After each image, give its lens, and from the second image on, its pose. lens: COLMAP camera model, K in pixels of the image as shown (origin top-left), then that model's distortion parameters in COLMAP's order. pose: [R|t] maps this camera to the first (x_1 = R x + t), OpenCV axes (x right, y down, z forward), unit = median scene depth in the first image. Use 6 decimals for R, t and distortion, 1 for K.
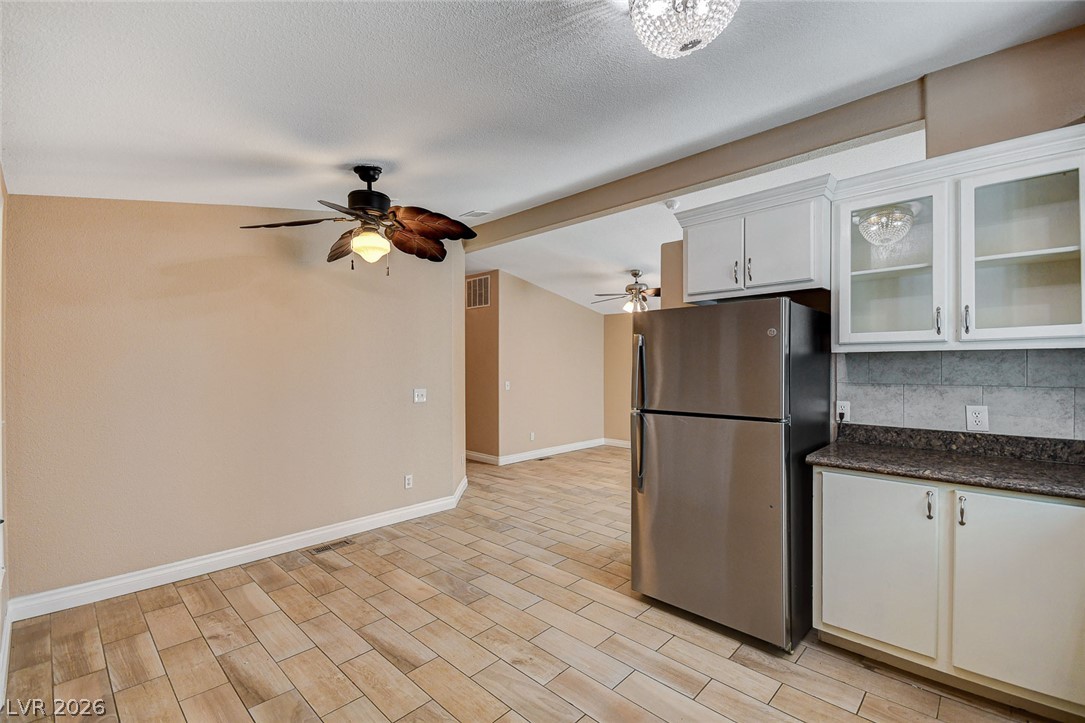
lens RADIAL K [[475.3, 0, 535.8], [0, 475.3, 367.3], [0, 0, 1]] dist [0.001798, -0.004568]
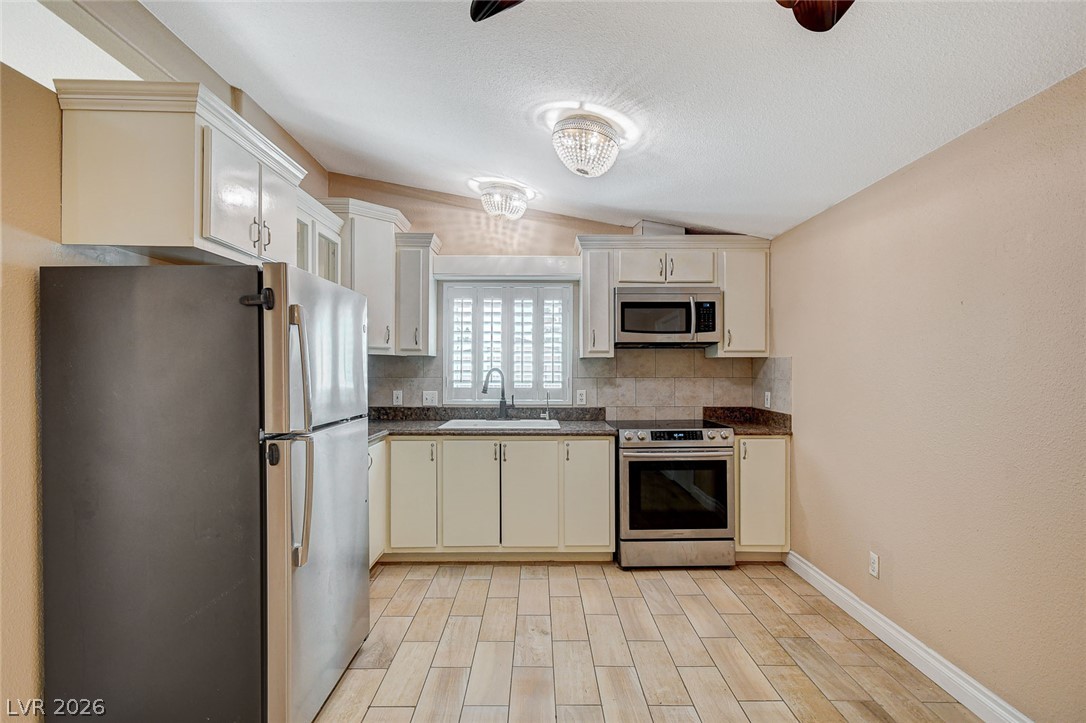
lens RADIAL K [[541.7, 0, 538.7], [0, 541.7, 367.3], [0, 0, 1]] dist [0.017030, -0.000309]
pose [[-0.699618, 0.004529, 0.714503, -0.410783], [0.004007, 0.999989, -0.002415, 0.006314], [-0.714506, 0.001174, -0.699628, 1.070554]]
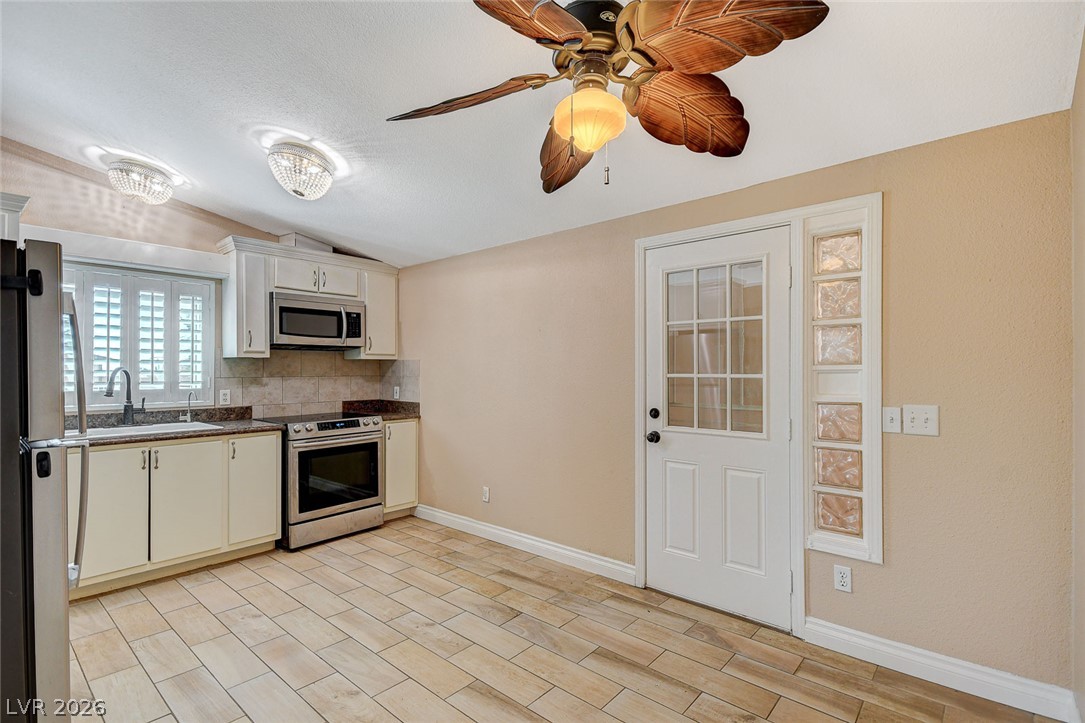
lens RADIAL K [[513.4, 0, 538.2], [0, 513.4, 366.2], [0, 0, 1]] dist [0.010196, -0.000613]
pose [[-0.998890, 0.005406, -0.046800, -0.233427], [0.005629, 0.999973, -0.004646, 0.011322], [0.046773, -0.004904, -0.998893, 1.353910]]
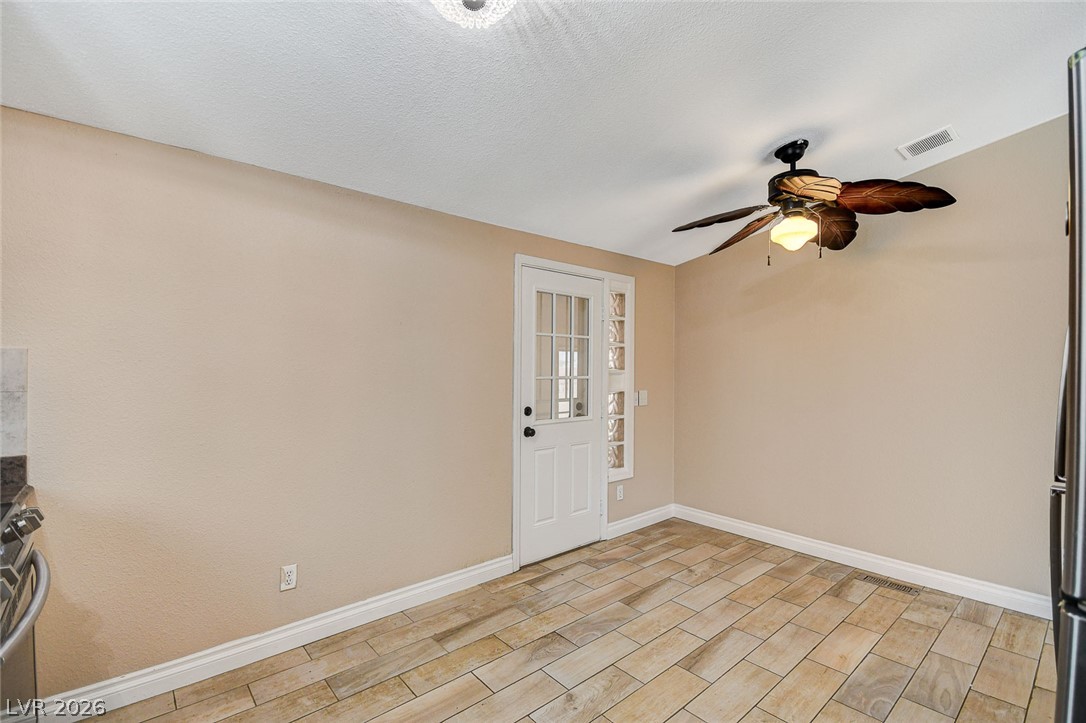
lens RADIAL K [[481.2, 0, 541.3], [0, 481.2, 367.6], [0, 0, 1]] dist [0.008115, -0.003485]
pose [[-0.086993, 0.003196, -0.996204, 0.523926], [-0.006431, 0.999972, 0.003770, -0.000994], [0.996188, 0.006735, -0.086970, 0.524894]]
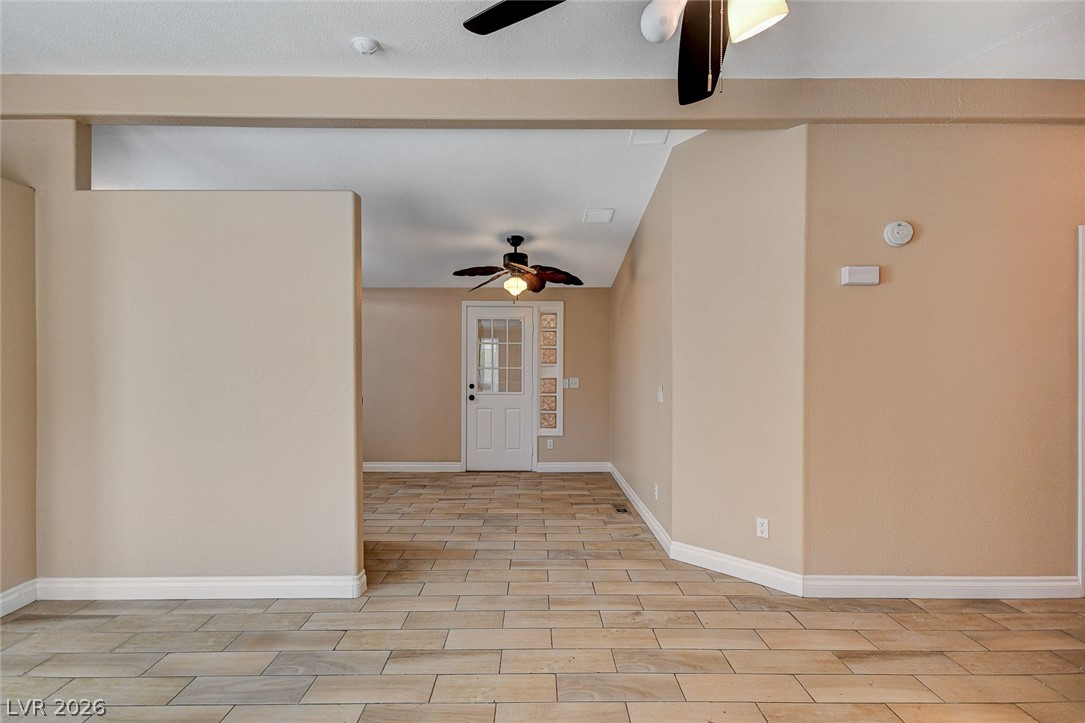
lens RADIAL K [[513.4, 0, 540.1], [0, 513.4, 369.0], [0, 0, 1]] dist [0.010196, -0.000613]
pose [[-0.708383, 0.002834, -0.705822, 0.718400], [-0.002730, 0.999973, 0.006755, 0.015249], [0.705823, 0.006713, -0.708357, 1.999340]]
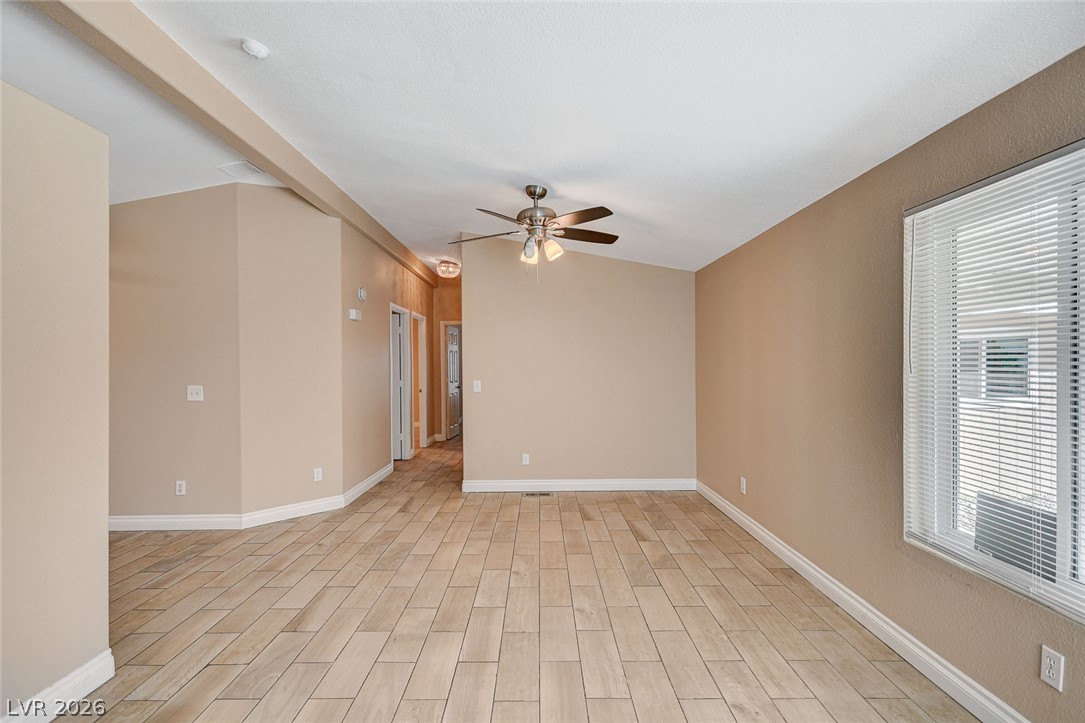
lens RADIAL K [[513.4, 0, 535.2], [0, 513.4, 364.5], [0, 0, 1]] dist [0.010196, -0.000613]
pose [[0.698255, -0.005158, -0.715830, 1.196173], [0.005146, 0.999984, -0.002185, 0.015231], [0.715830, -0.002158, 0.698271, 1.054394]]
